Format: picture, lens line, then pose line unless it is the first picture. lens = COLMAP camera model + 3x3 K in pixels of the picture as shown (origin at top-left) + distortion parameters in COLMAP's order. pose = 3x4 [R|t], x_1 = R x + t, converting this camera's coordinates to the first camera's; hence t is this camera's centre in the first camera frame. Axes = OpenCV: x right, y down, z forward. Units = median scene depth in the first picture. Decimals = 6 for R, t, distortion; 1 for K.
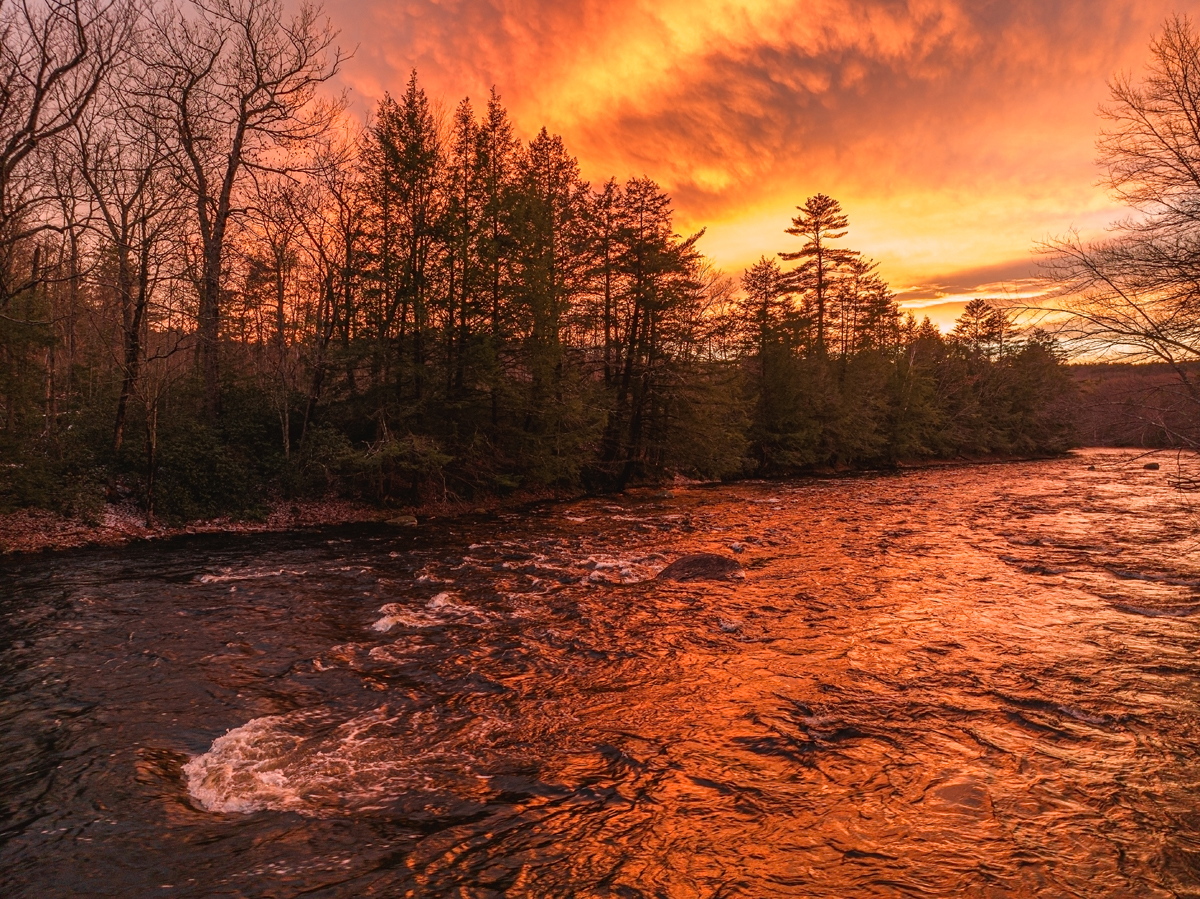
lens RADIAL K [[827.7, 0, 600.0], [0, 827.7, 449.5], [0, 0, 1]] dist [0.004780, -0.086466]
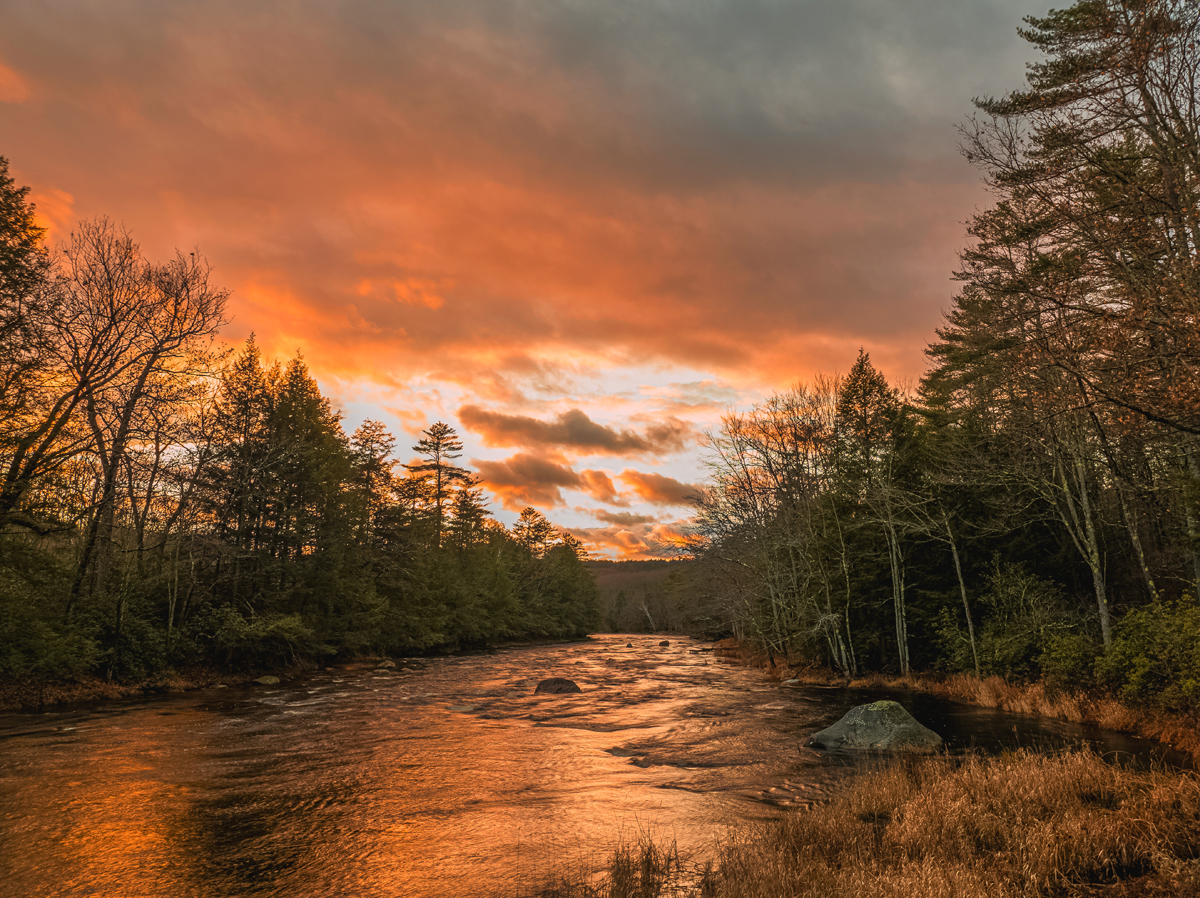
lens RADIAL K [[827.7, 0, 600.0], [0, 827.7, 449.0], [0, 0, 1]] dist [0.004780, -0.086466]
pose [[0.846726, 0.104174, 0.521731, -0.178763], [0.015902, 0.975249, -0.220535, 0.008008], [-0.531792, 0.195029, 0.824112, -0.144824]]
